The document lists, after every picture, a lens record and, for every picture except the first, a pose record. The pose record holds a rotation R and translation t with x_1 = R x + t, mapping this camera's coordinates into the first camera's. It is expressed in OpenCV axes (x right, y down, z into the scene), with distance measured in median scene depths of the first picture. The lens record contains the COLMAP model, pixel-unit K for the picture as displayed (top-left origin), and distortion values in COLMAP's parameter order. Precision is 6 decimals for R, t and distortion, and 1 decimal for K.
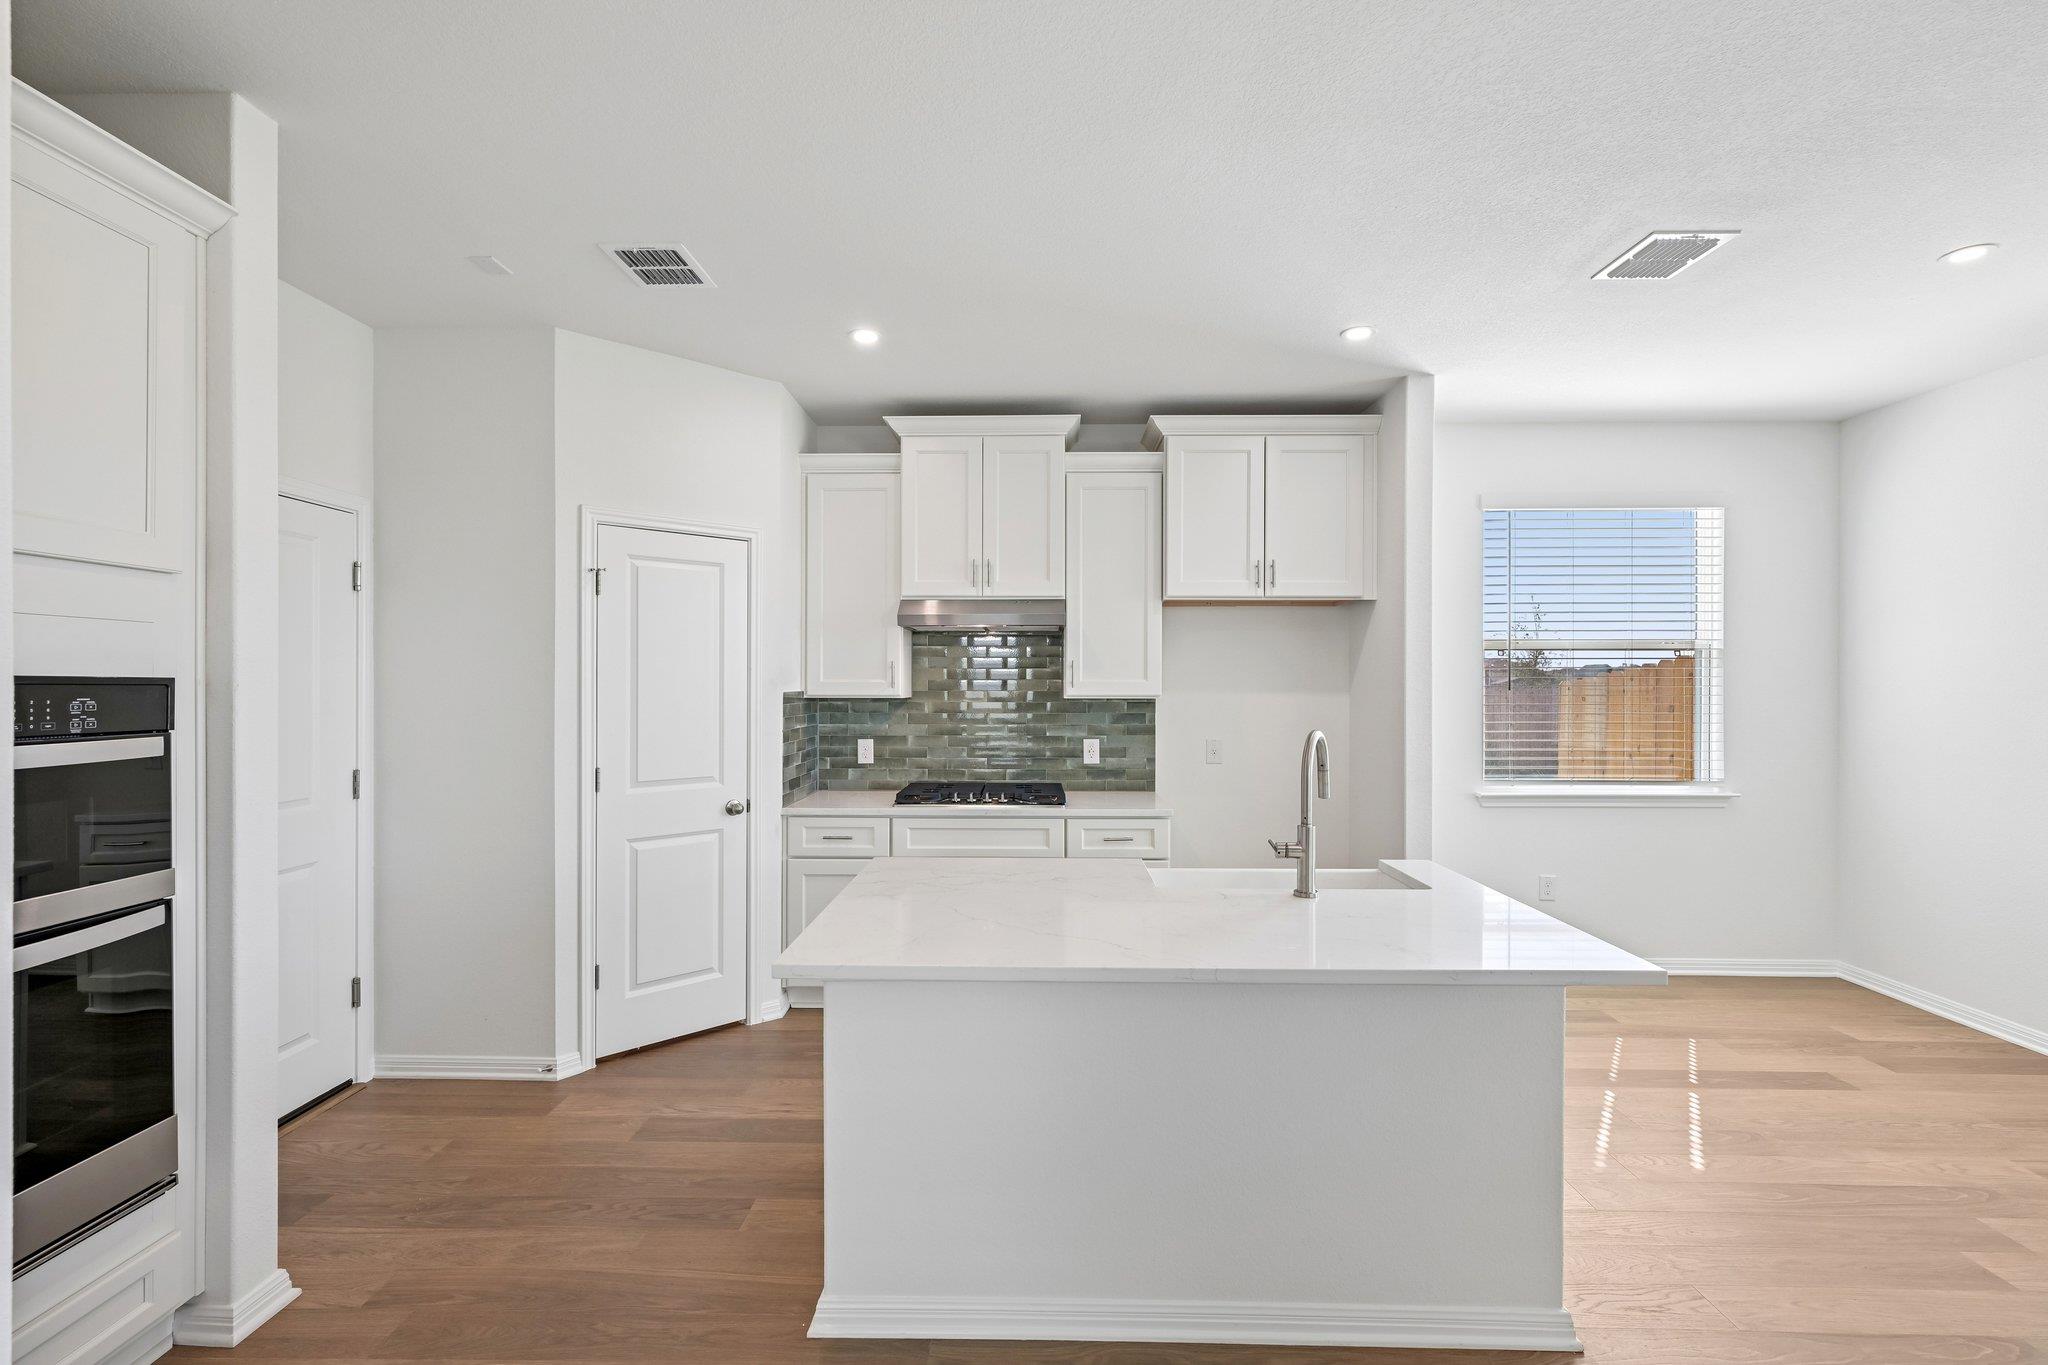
lens RADIAL K [[915.3, 0, 1011.0], [0, 915.3, 684.2], [0, 0, 1]] dist [-0.003518, -0.000566]
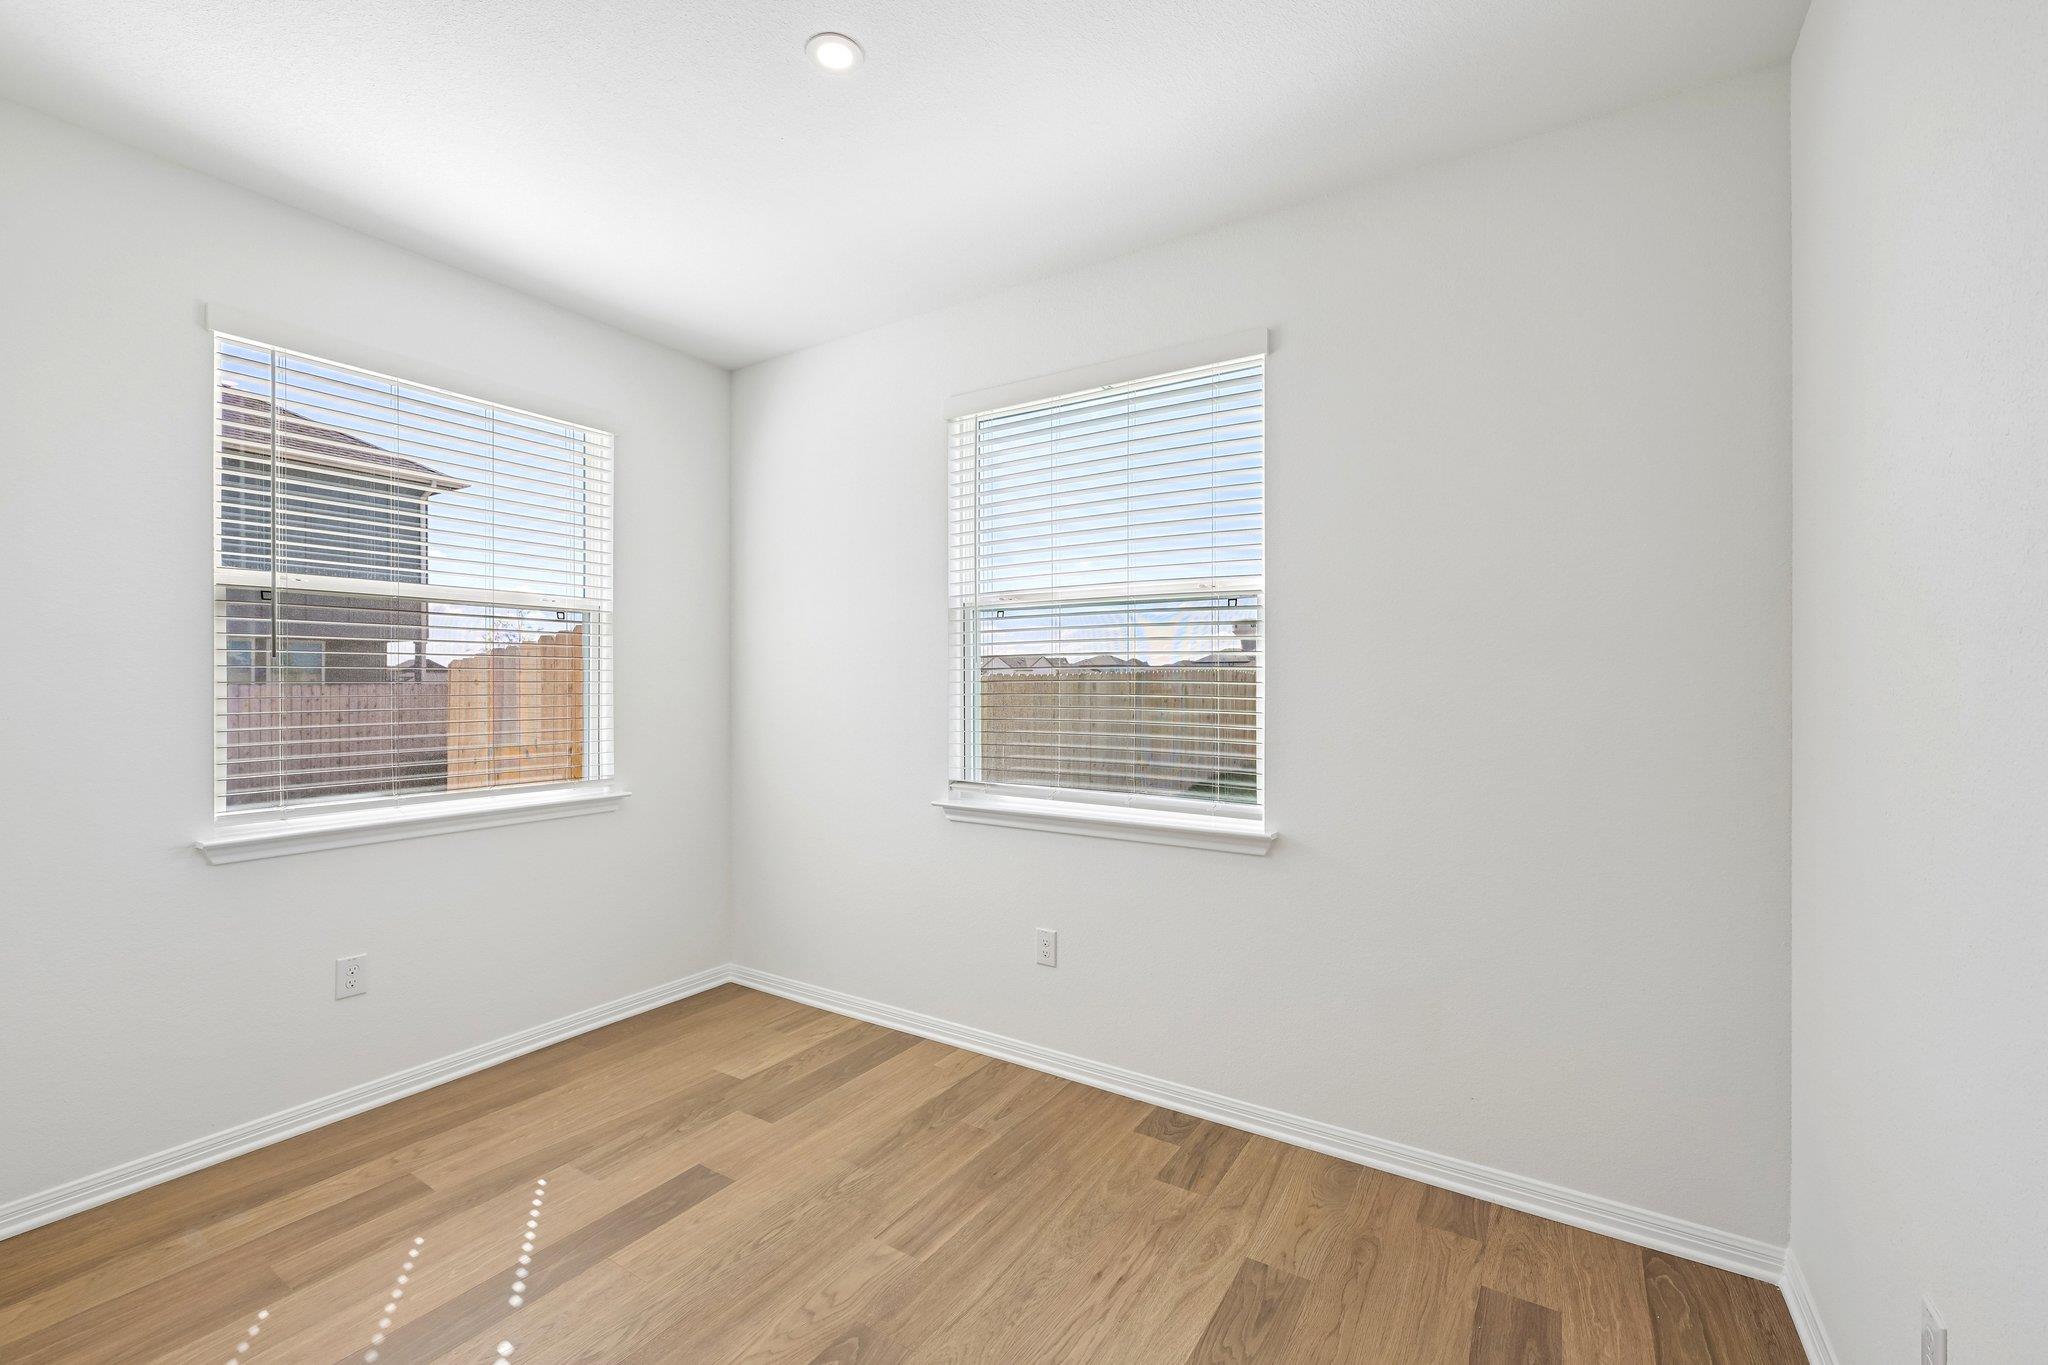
lens RADIAL K [[853.5, 0, 1019.8], [0, 853.5, 678.2], [0, 0, 1]] dist [-0.002112, 0.000186]
pose [[0.515113, 0.005399, 0.857105, 0.326227], [0.003802, 0.999956, -0.008584, 0.027097], [-0.857114, 0.007680, 0.515070, 0.314095]]
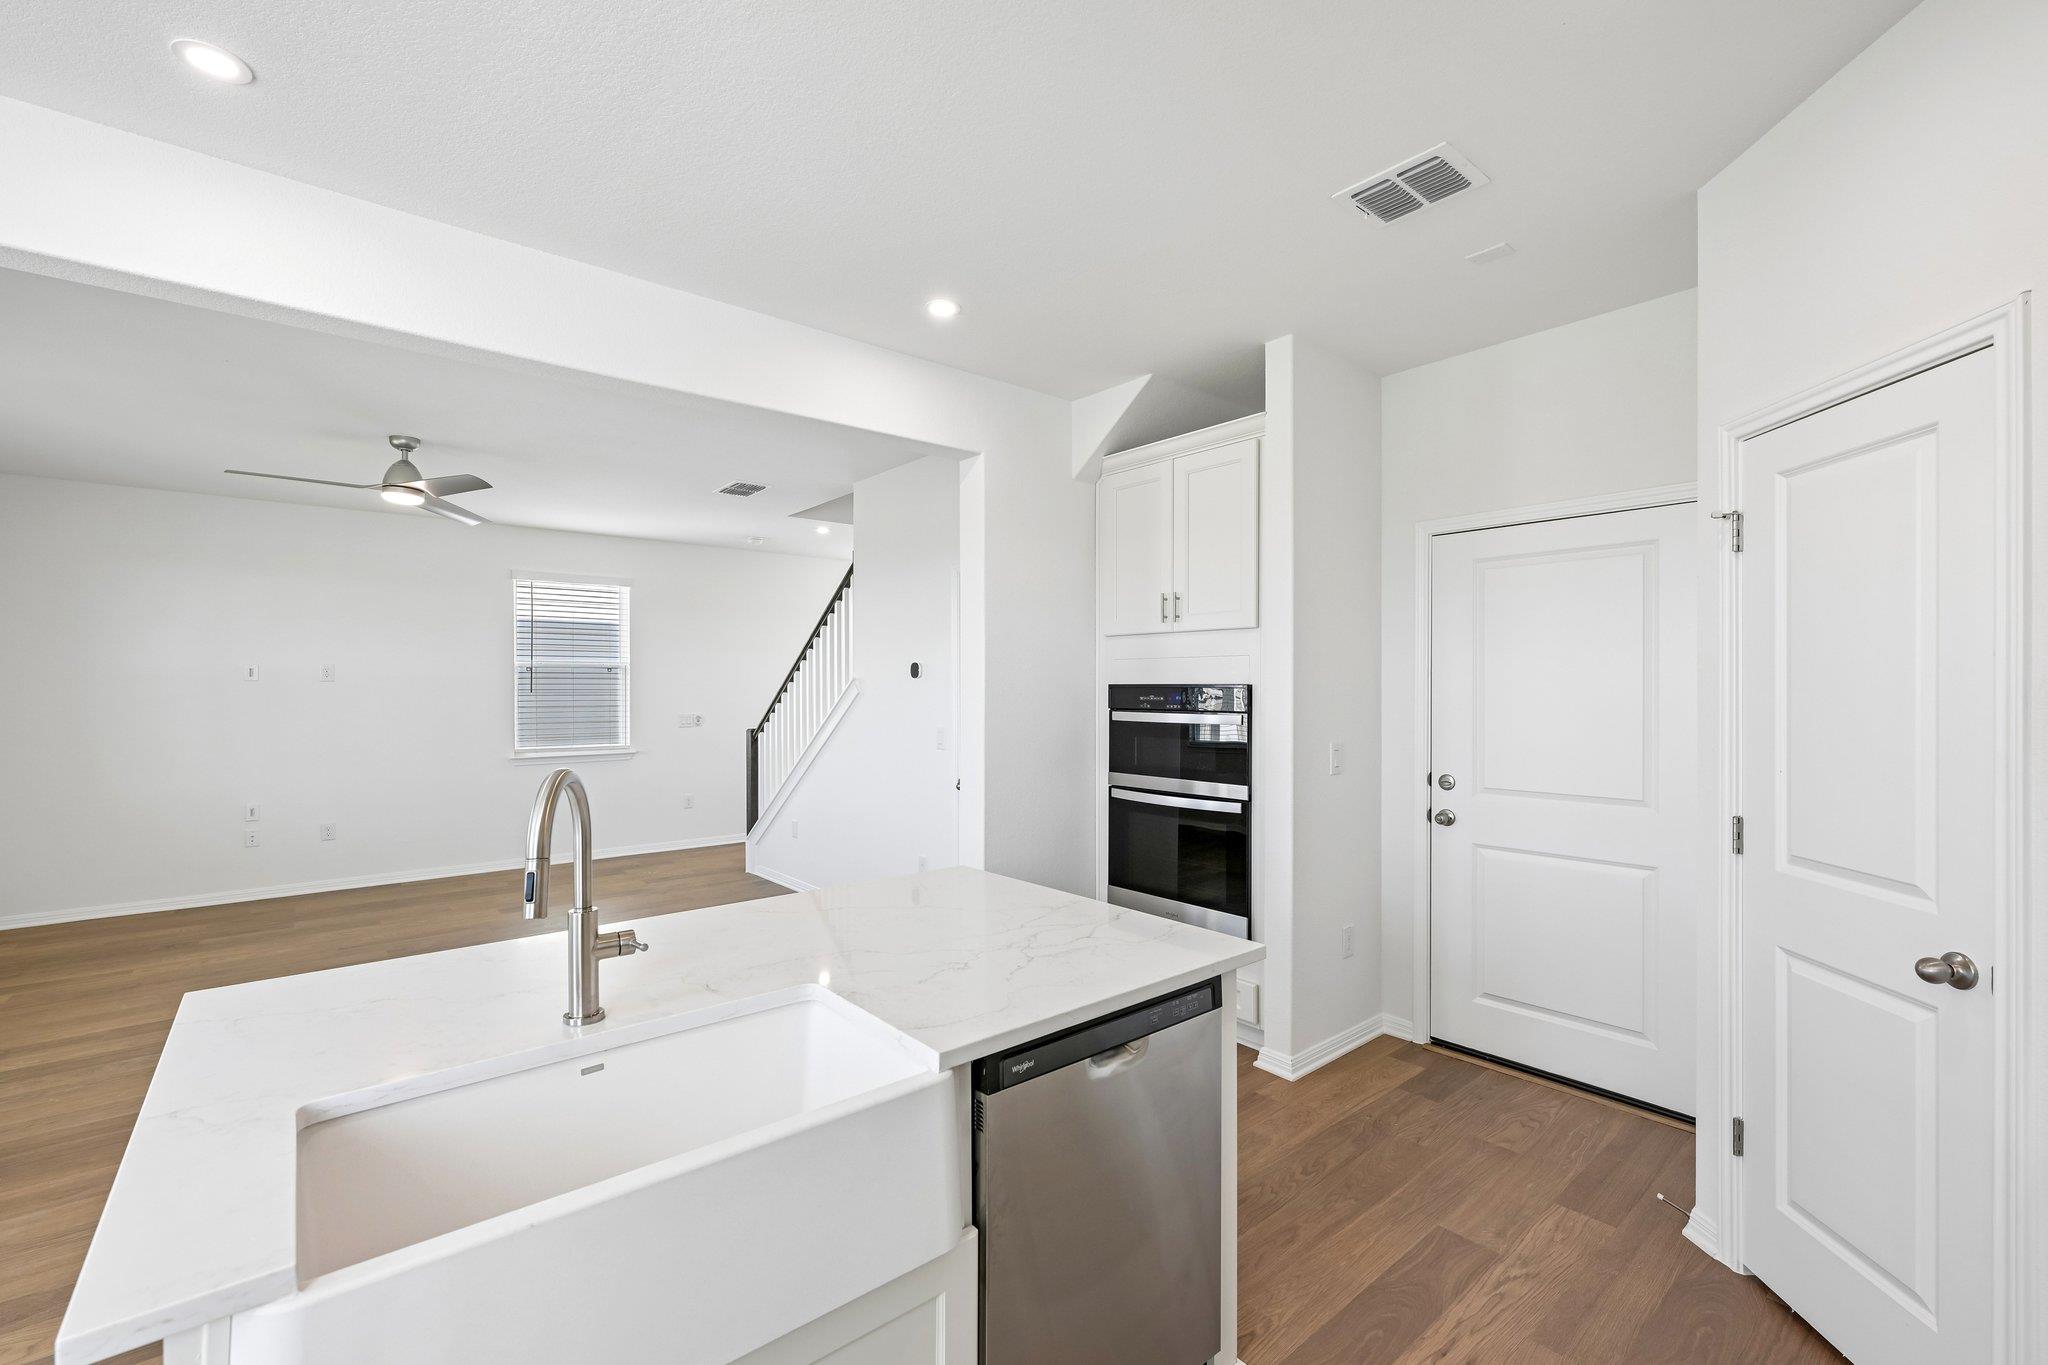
lens RADIAL K [[853.5, 0, 1018.7], [0, 853.5, 691.3], [0, 0, 1]] dist [-0.002112, 0.000186]
pose [[-0.740103, 0.006677, -0.672461, 0.337459], [0.002453, 0.999971, 0.007229, -0.003421], [0.672490, 0.003701, -0.740097, 1.111557]]
